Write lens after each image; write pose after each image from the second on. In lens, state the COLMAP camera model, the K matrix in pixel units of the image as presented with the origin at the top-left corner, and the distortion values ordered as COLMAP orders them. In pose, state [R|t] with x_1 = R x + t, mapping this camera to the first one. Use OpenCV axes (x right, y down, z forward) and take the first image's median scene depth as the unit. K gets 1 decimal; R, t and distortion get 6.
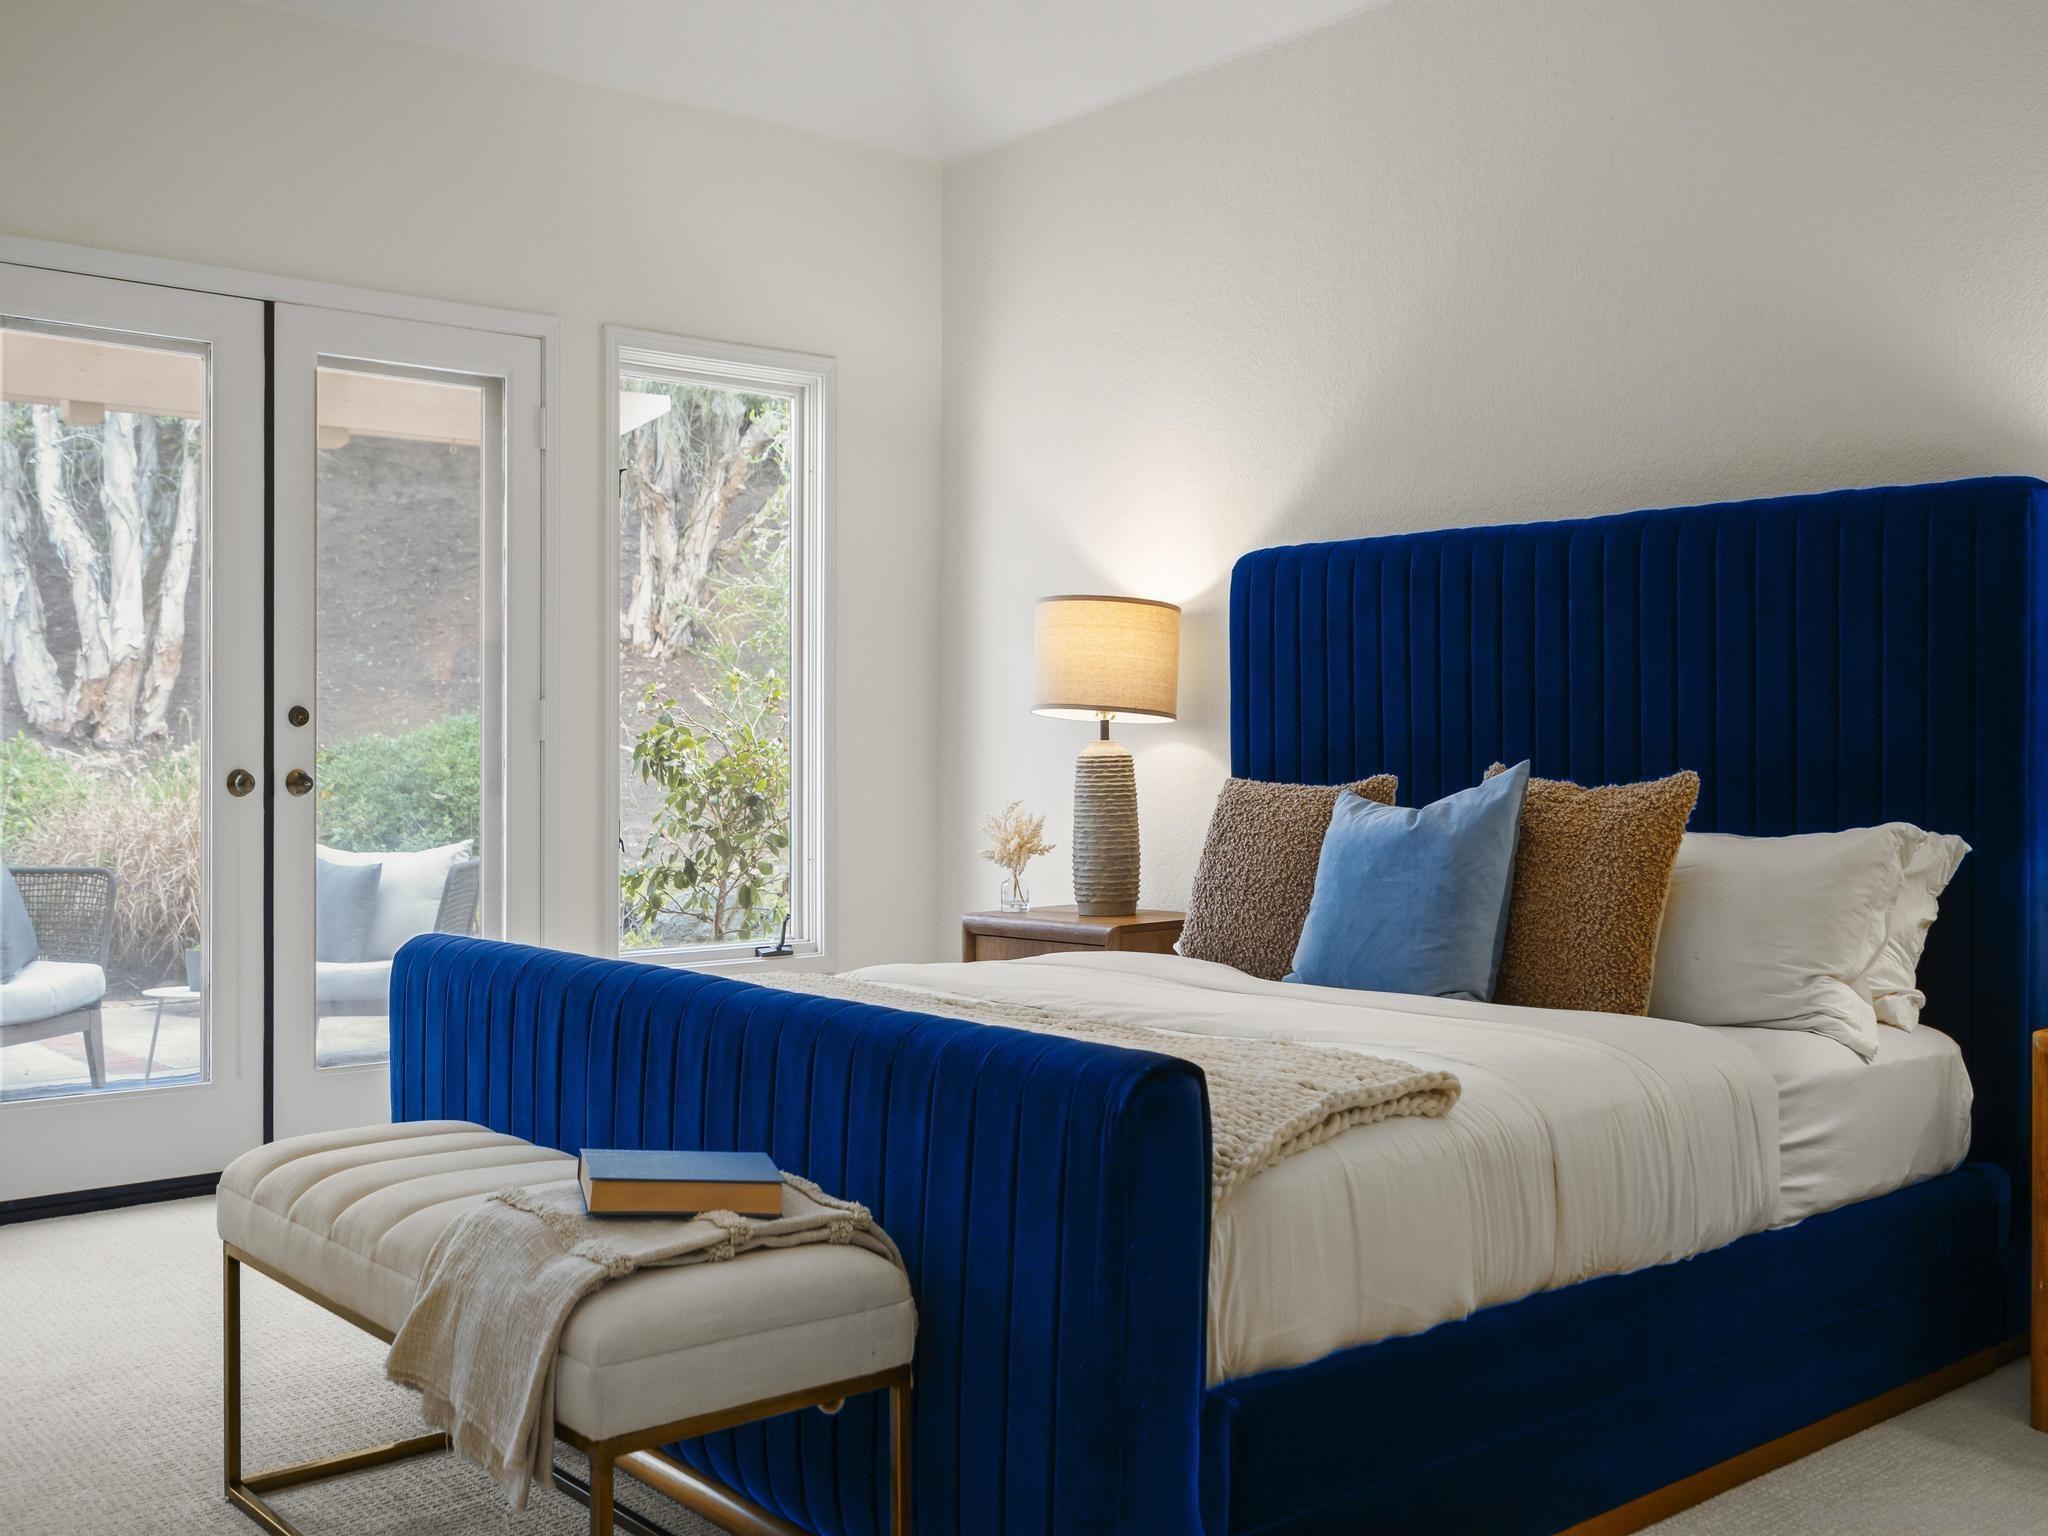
lens RADIAL K [[2001.7, 0, 1031.9], [0, 2001.7, 734.2], [0, 0, 1]] dist [-0.008251, -0.005233]
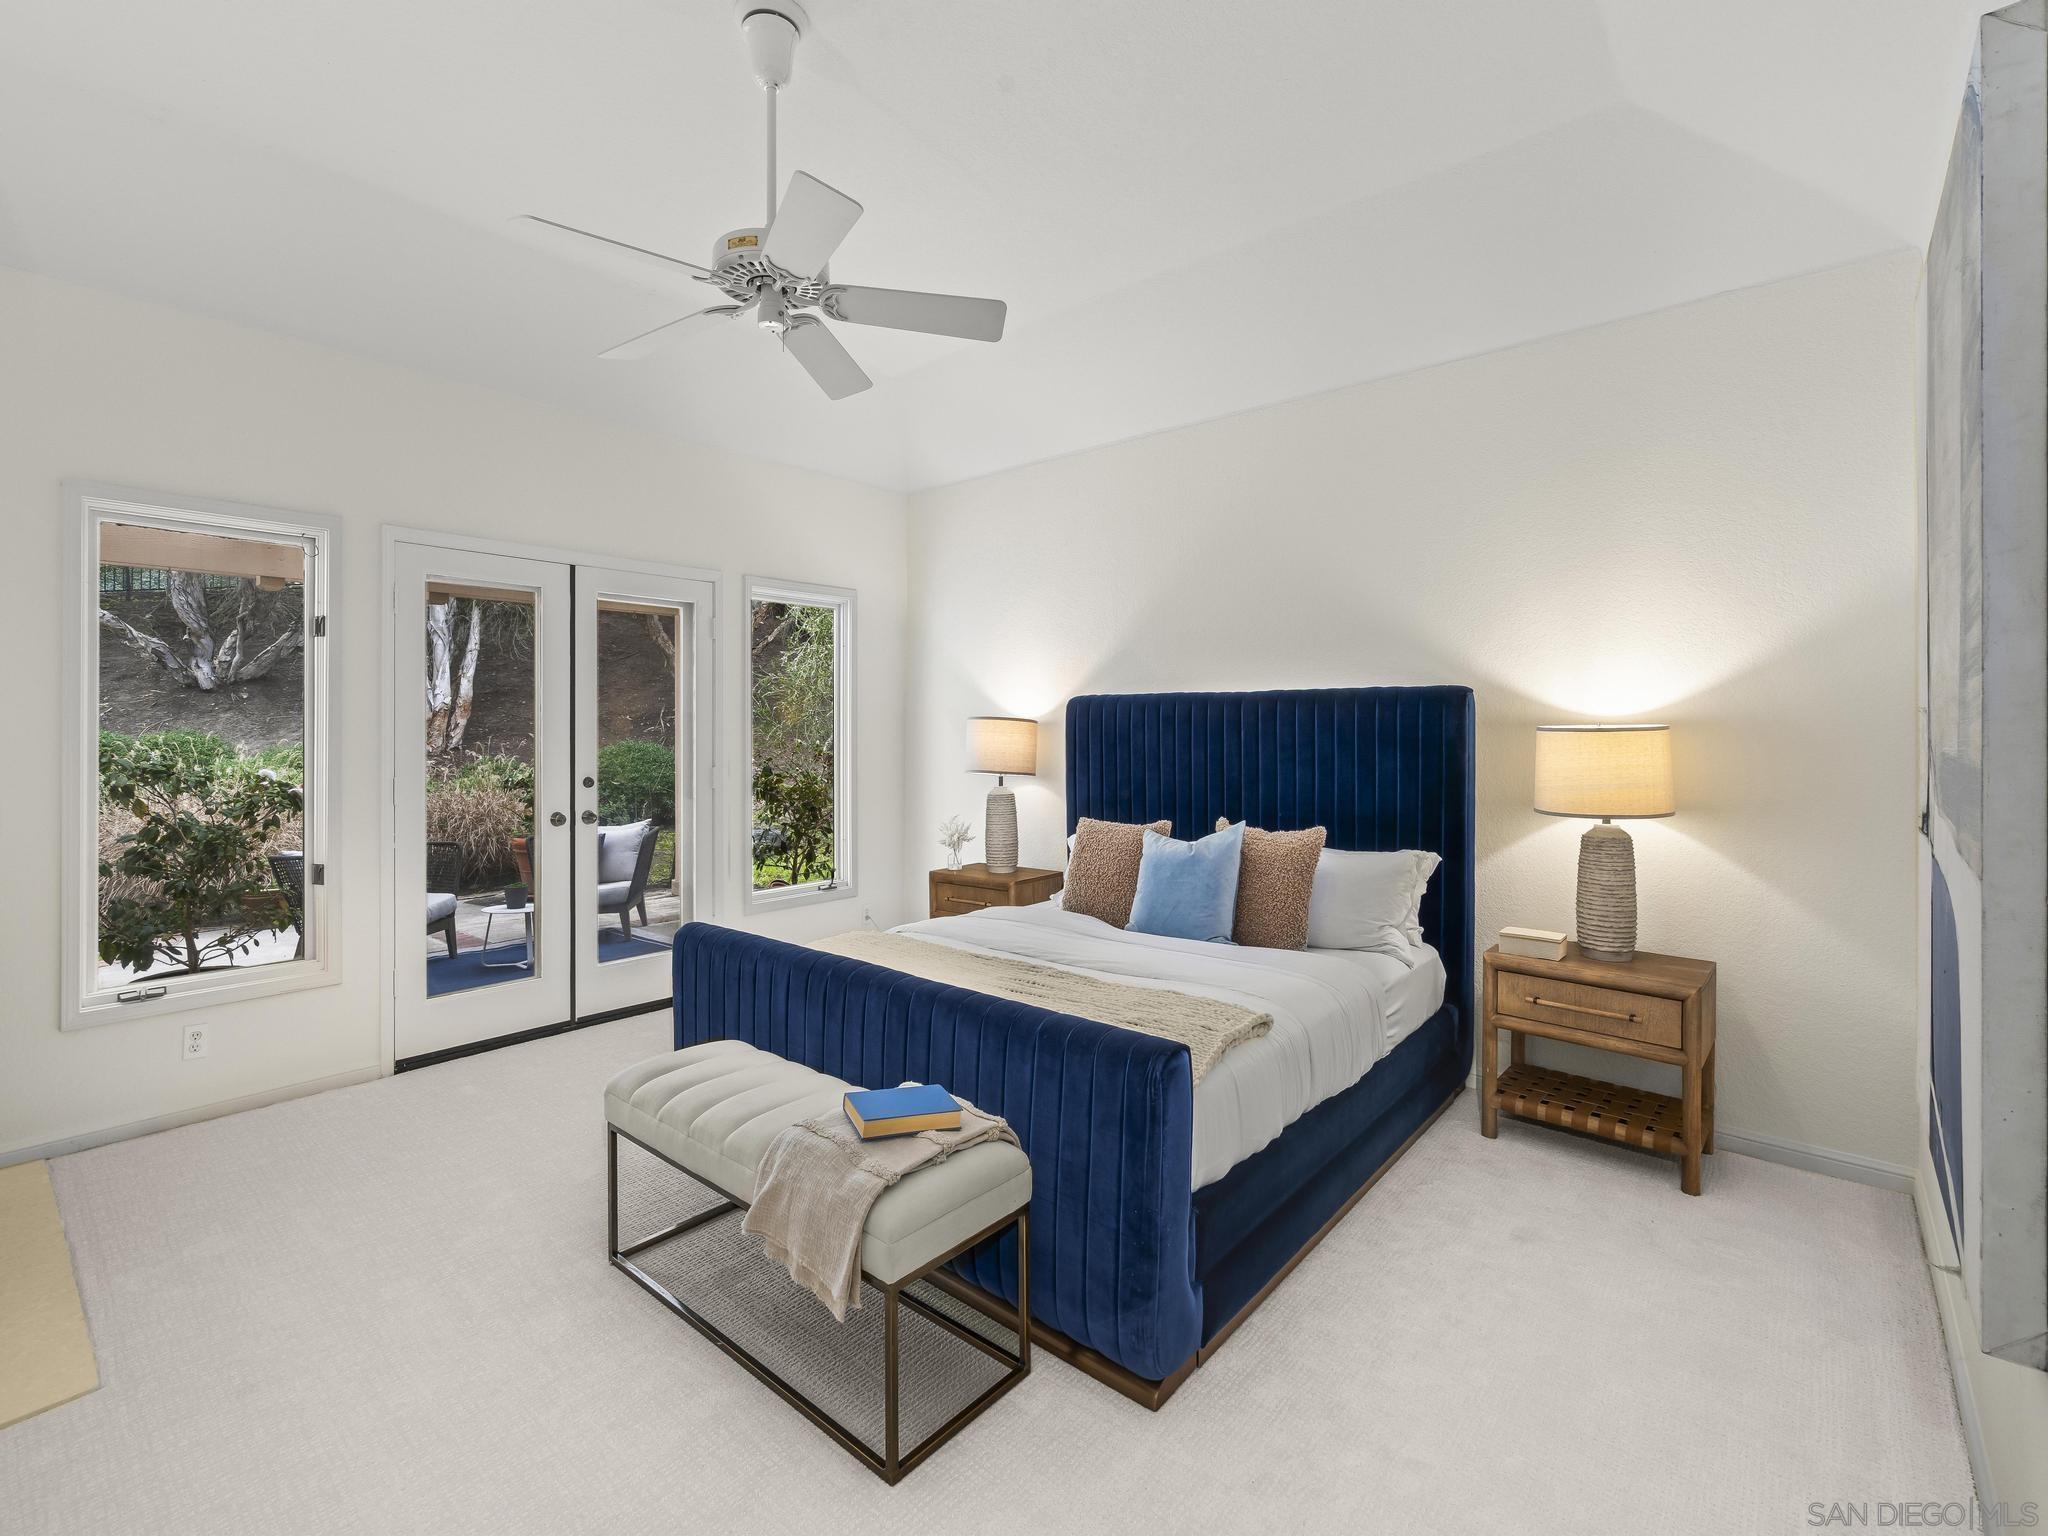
lens RADIAL K [[927.3, 0, 1019.6], [0, 927.3, 723.3], [0, 0, 1]] dist [-0.007454, 0.001529]
pose [[0.988046, -0.001054, 0.154154, -0.131289], [0.001013, 0.999999, 0.000347, -0.088945], [-0.154154, -0.000187, 0.988047, 0.086395]]
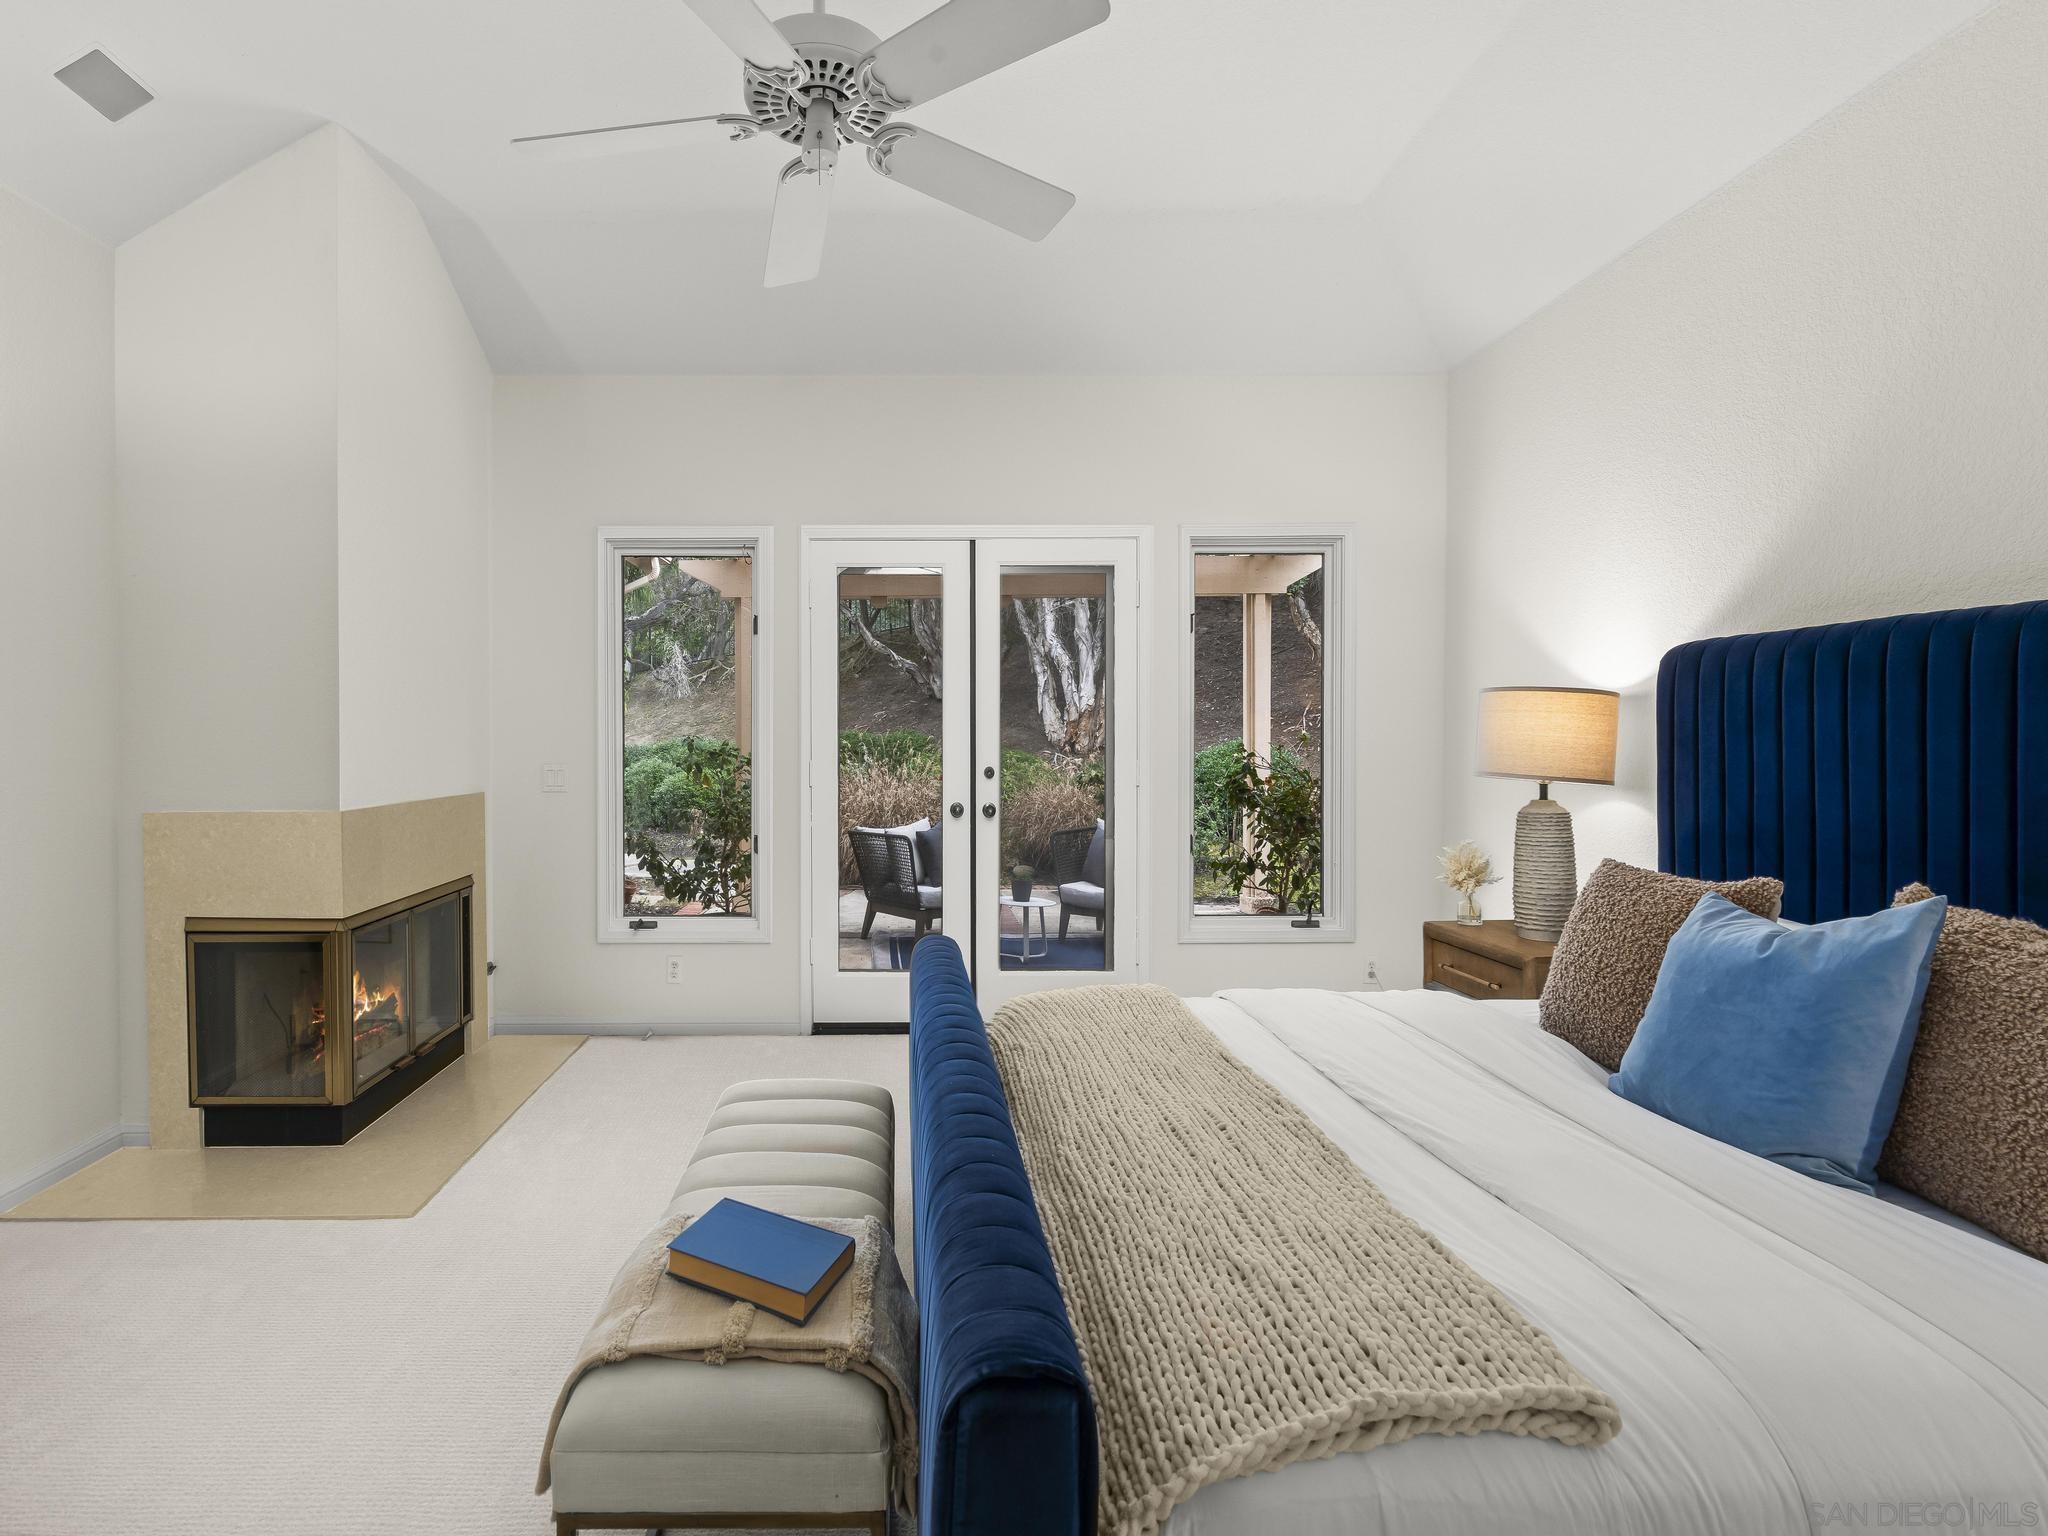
lens RADIAL K [[967.0, 0, 897.6], [0, 967.0, 743.5], [0, 0, 1]] dist [-0.004169, -0.000117]
pose [[0.761726, 0.001396, -0.647898, 0.174591], [0.007606, 0.999909, 0.011097, -0.060857], [0.647855, -0.013381, 0.761646, 0.399279]]
